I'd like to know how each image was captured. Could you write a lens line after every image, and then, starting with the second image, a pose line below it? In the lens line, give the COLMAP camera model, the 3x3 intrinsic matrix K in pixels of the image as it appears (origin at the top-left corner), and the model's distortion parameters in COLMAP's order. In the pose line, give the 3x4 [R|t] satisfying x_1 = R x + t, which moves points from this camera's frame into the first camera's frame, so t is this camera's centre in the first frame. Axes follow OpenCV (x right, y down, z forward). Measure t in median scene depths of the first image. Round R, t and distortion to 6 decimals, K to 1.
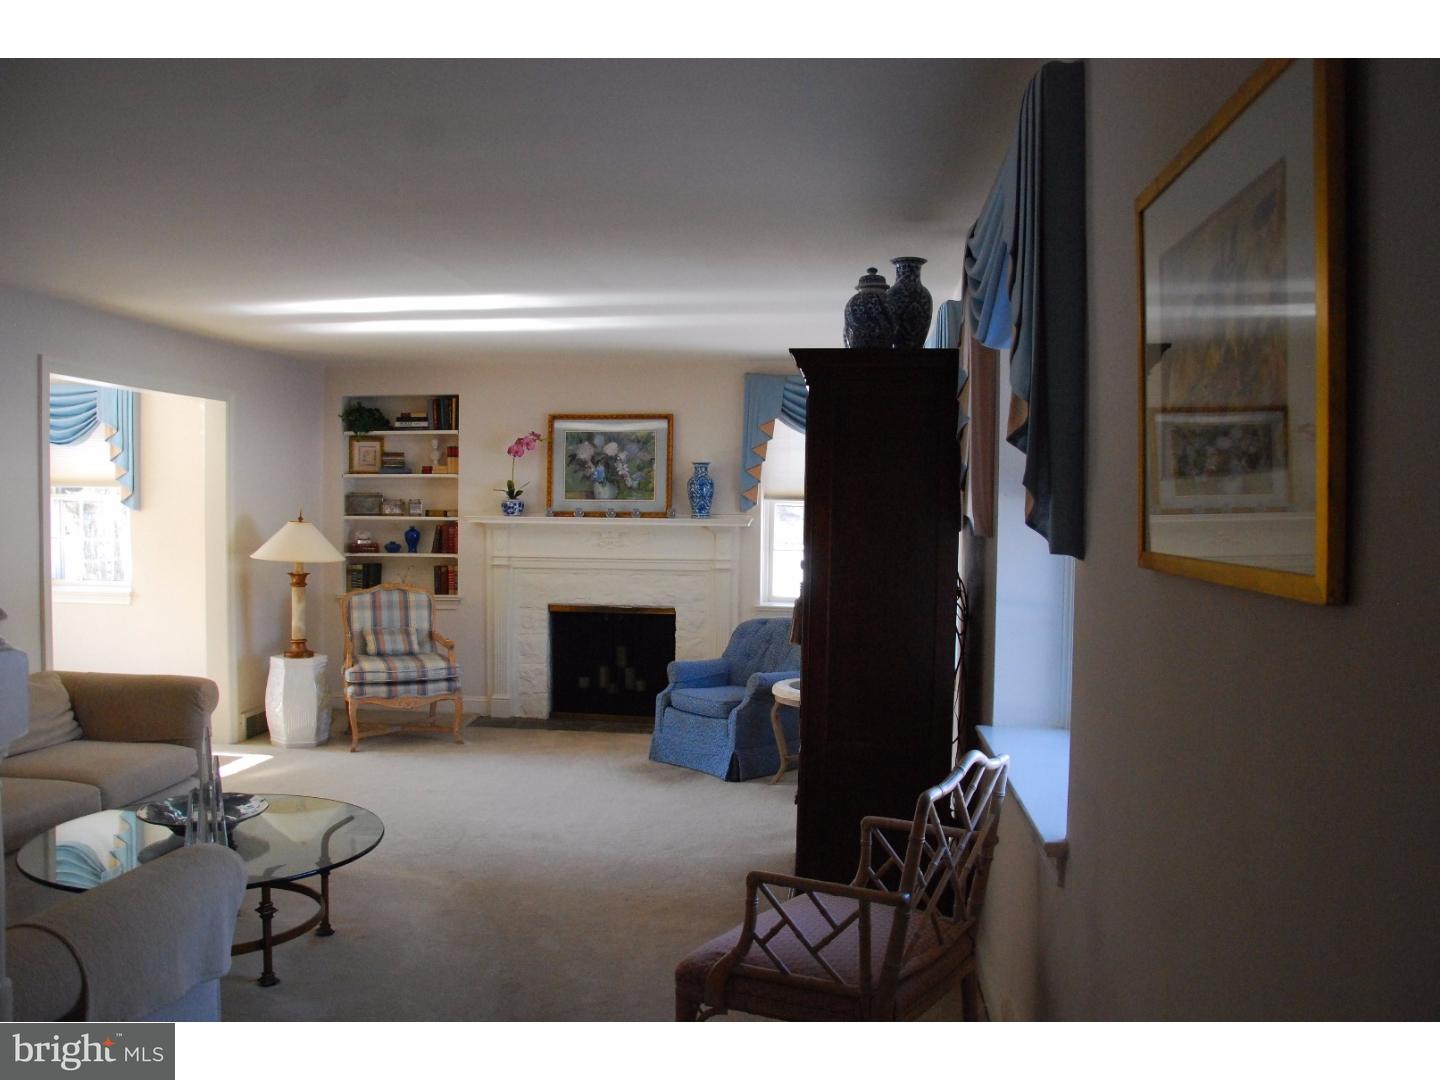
lens RADIAL K [[1148.5, 0, 725.8], [0, 1148.5, 548.2], [0, 0, 1]] dist [-0.154749, 0.130478]
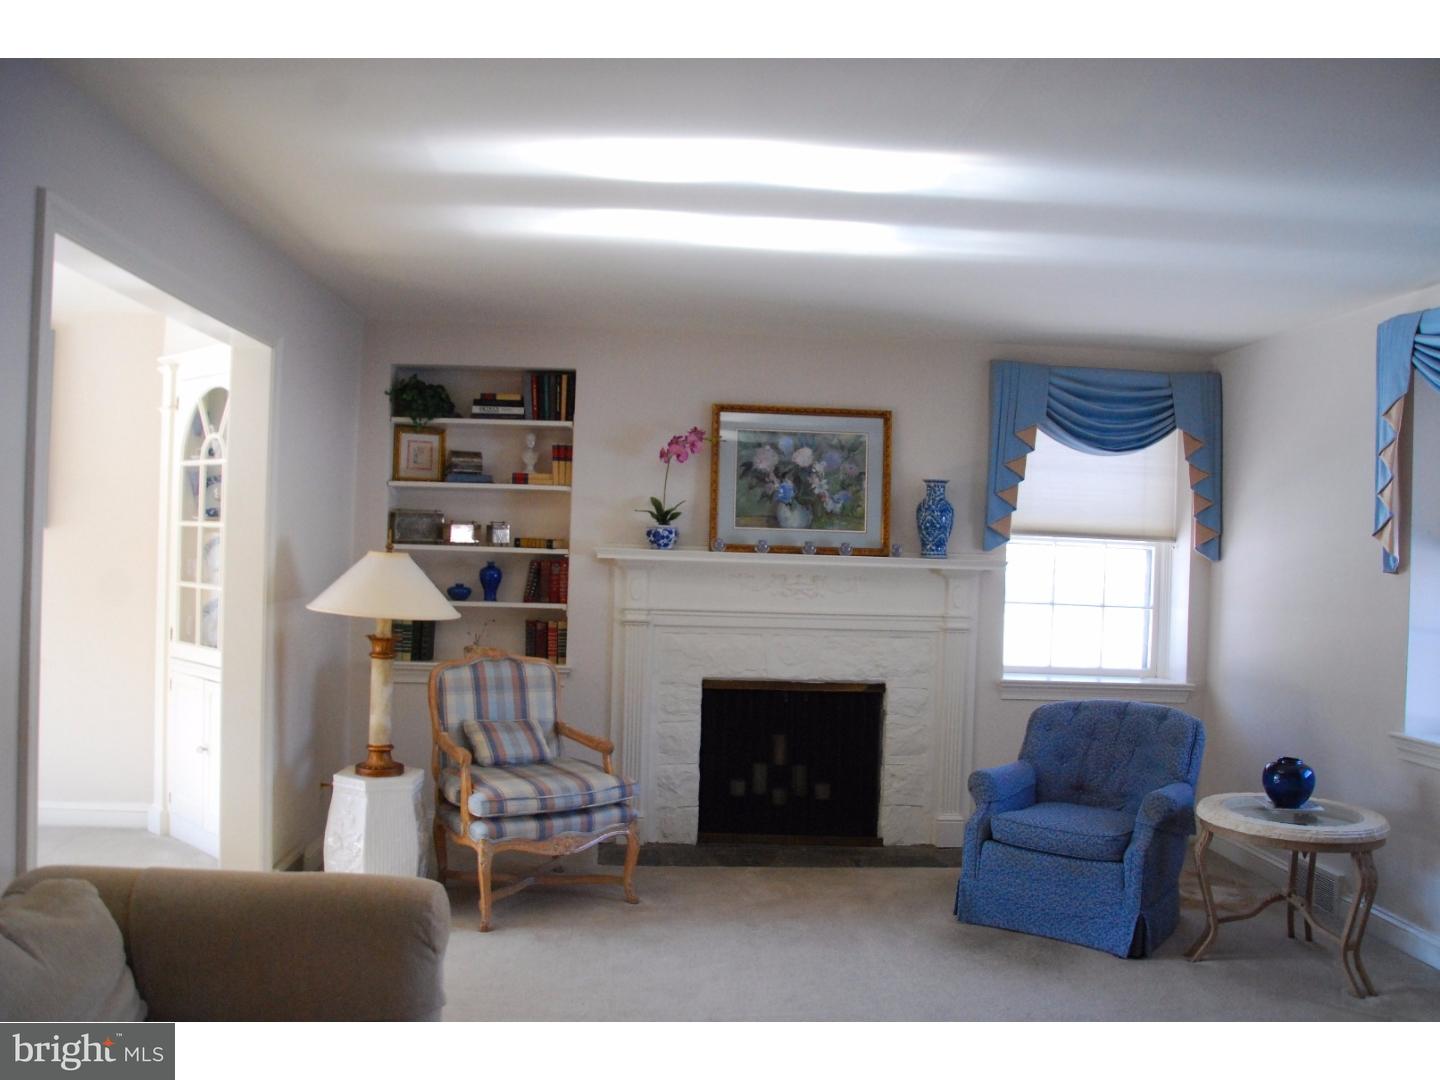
lens RADIAL K [[1148.5, 0, 725.8], [0, 1148.5, 548.2], [0, 0, 1]] dist [-0.154749, 0.130478]
pose [[0.981643, 0.019348, 0.189744, -0.278803], [-0.012953, 0.999307, -0.034885, -0.005617], [-0.190287, 0.031787, 0.981214, 0.321658]]
